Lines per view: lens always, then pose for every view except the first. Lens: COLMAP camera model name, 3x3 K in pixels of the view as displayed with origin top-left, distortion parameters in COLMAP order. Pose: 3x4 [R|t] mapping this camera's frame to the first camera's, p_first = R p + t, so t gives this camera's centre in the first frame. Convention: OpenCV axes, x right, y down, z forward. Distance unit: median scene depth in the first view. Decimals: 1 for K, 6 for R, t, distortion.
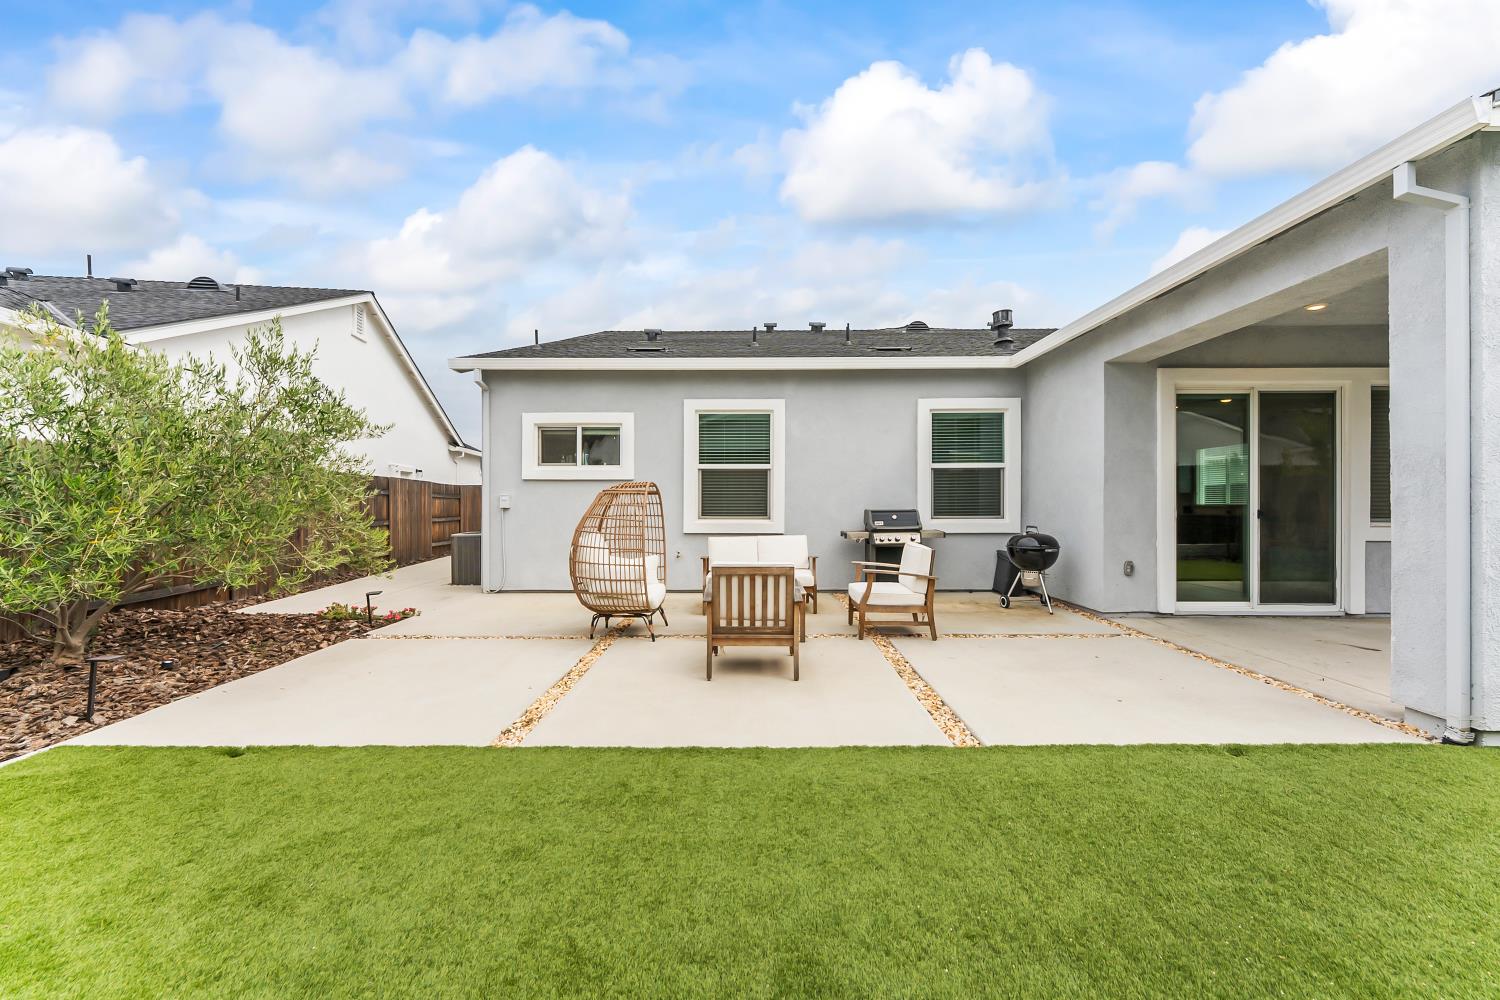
lens RADIAL K [[601.8, 0, 748.5], [0, 601.8, 503.7], [0, 0, 1]] dist [0.002756, -0.000025]
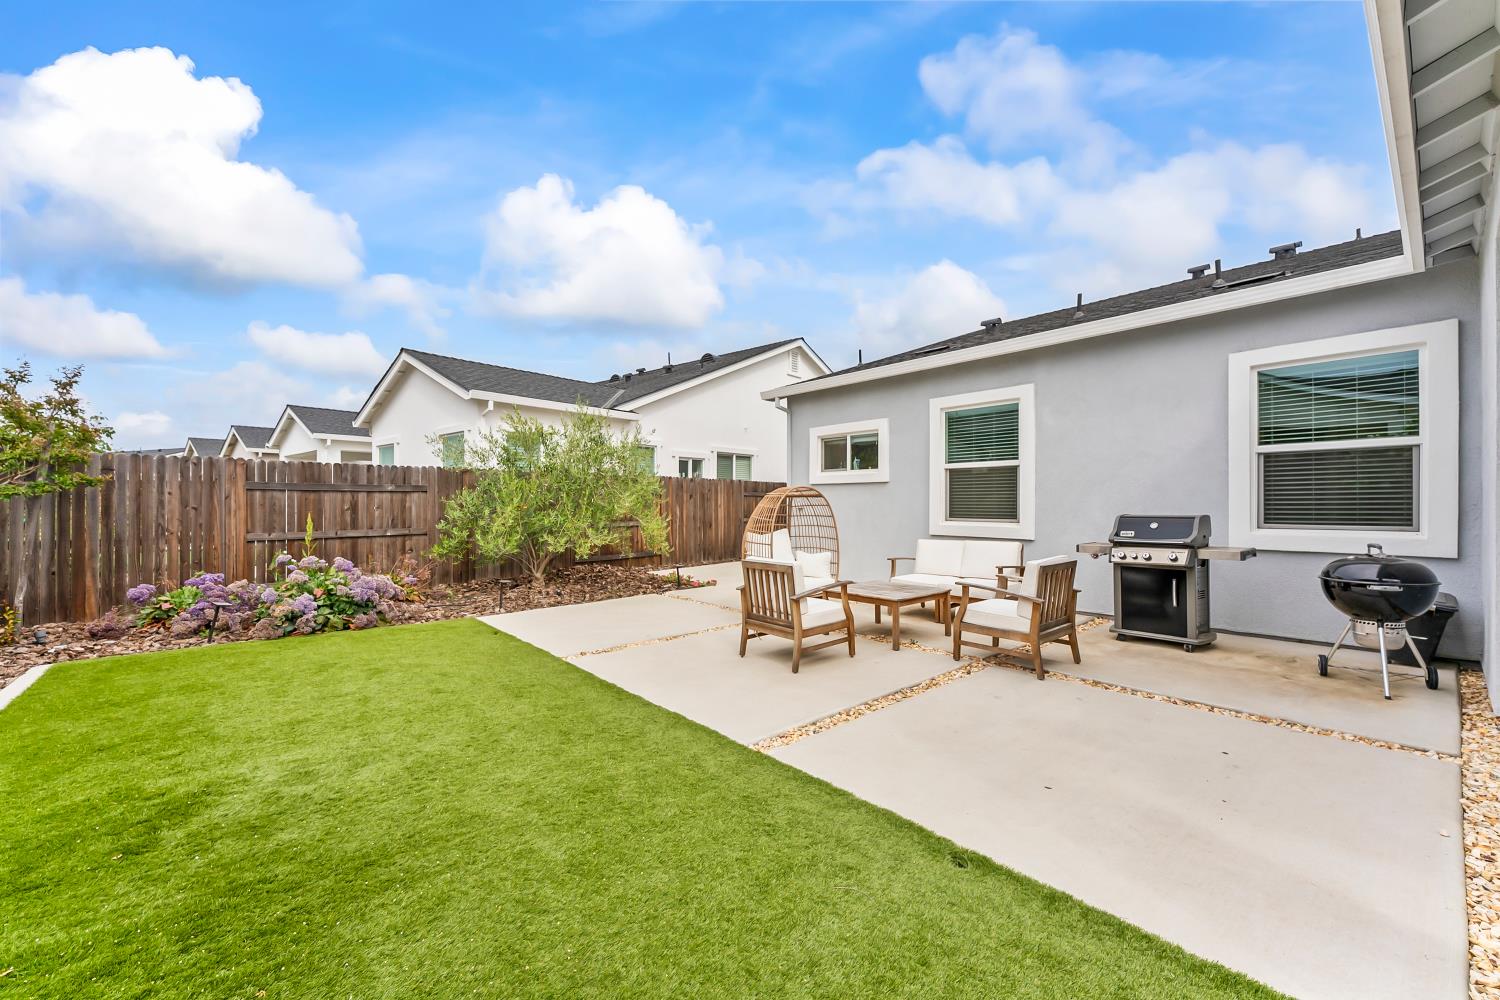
lens RADIAL K [[601.8, 0, 739.9], [0, 601.8, 490.1], [0, 0, 1]] dist [0.002756, -0.000025]
pose [[0.649719, -0.015210, -0.760022, 0.544348], [0.001584, 0.999825, -0.018656, -0.007478], [0.760173, 0.010918, 0.649630, 0.150451]]
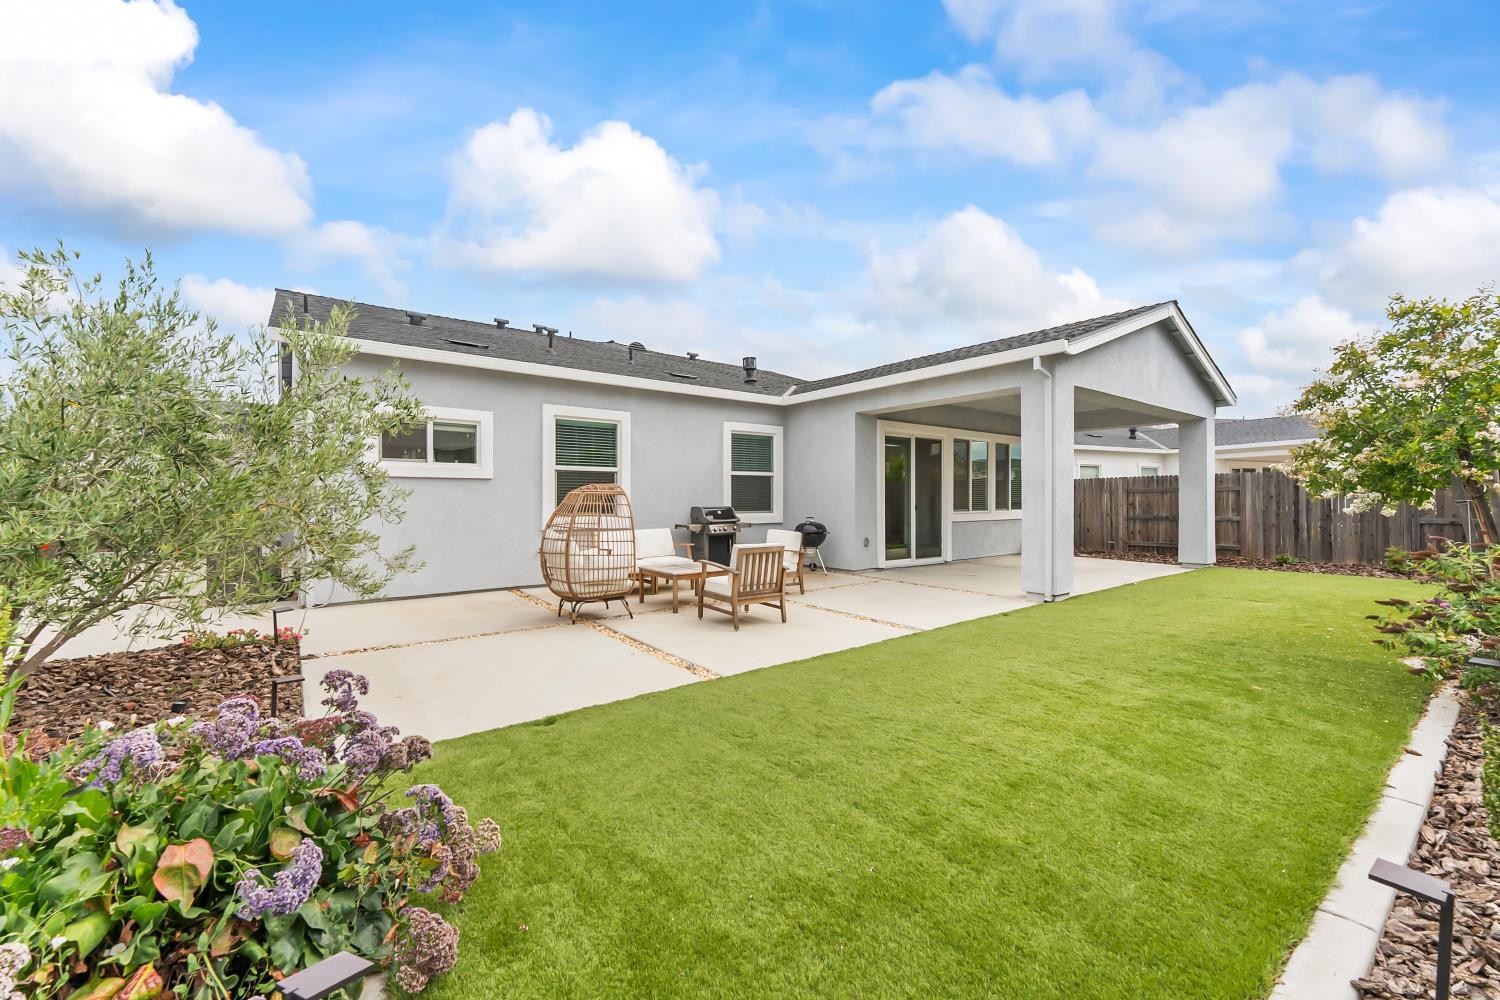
lens RADIAL K [[601.8, 0, 759.7], [0, 601.8, 485.2], [0, 0, 1]] dist [0.002756, -0.000025]
pose [[0.778604, 0.015340, 0.627327, -0.585099], [0.001039, 0.999668, -0.025734, -0.003383], [-0.627514, 0.020688, 0.778330, -0.073230]]
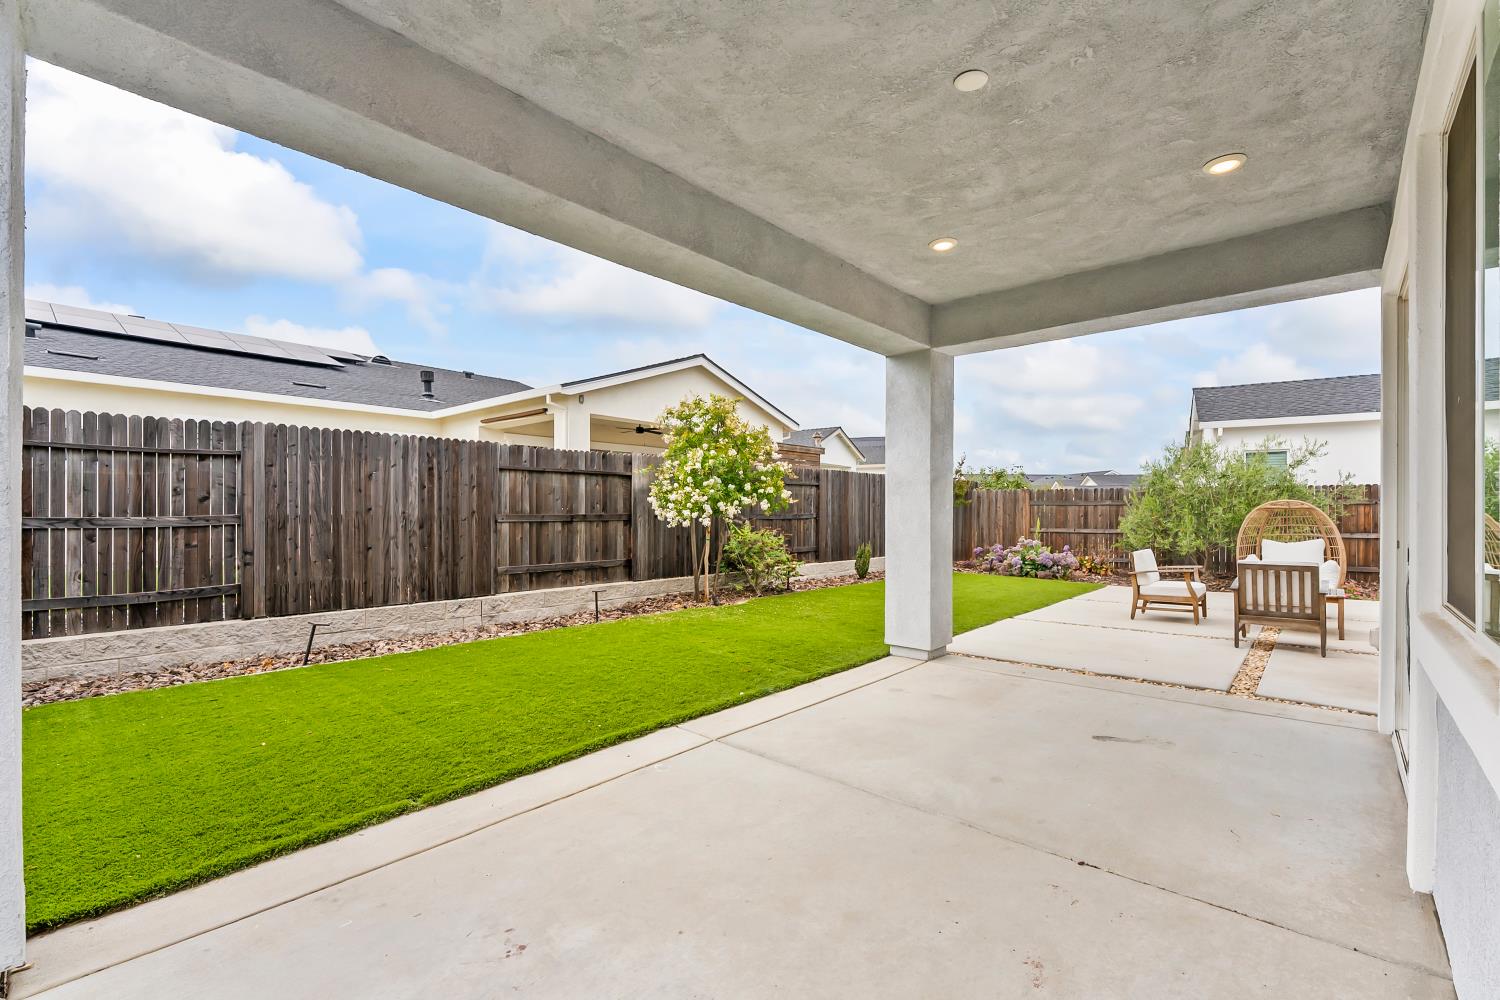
lens RADIAL K [[645.4, 0, 754.1], [0, 645.4, 511.4], [0, 0, 1]] dist [0.003468, -0.000903]
pose [[-0.656538, 0.002024, -0.754290, 1.439352], [-0.000977, 0.999993, 0.003534, -0.013963], [0.754292, 0.003057, -0.656532, 0.923928]]
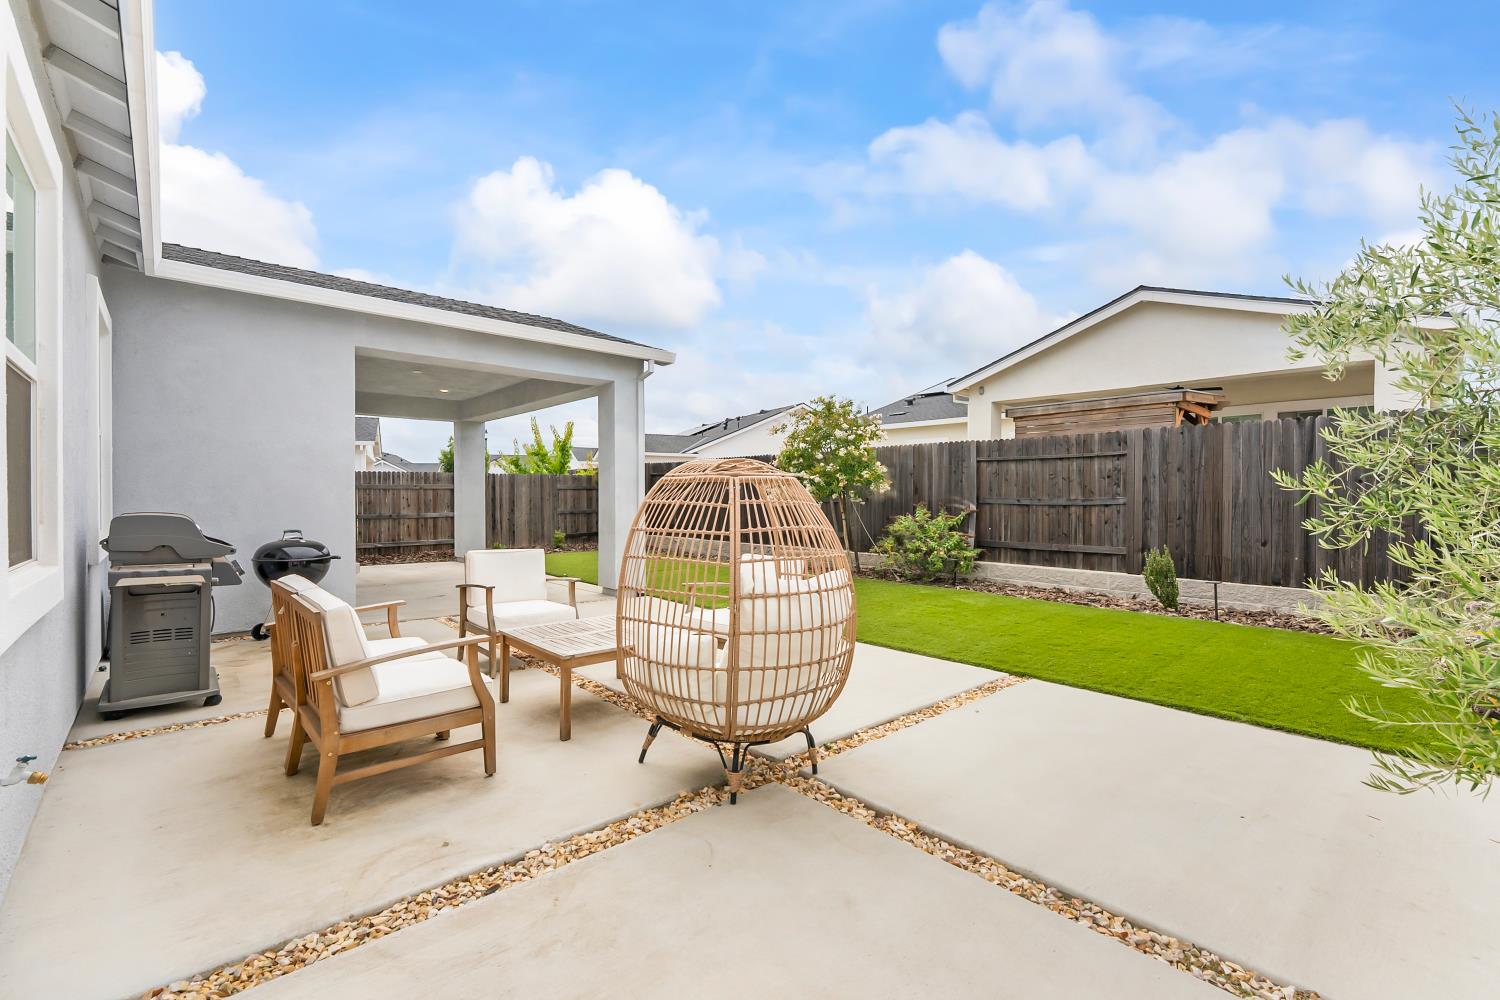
lens RADIAL K [[645.4, 0, 742.8], [0, 645.4, 502.8], [0, 0, 1]] dist [0.003468, -0.000903]
pose [[-0.675330, -0.004458, 0.737503, -0.529959], [0.002343, 0.999964, 0.008190, -0.002295], [-0.737512, 0.007259, -0.675295, 1.200744]]
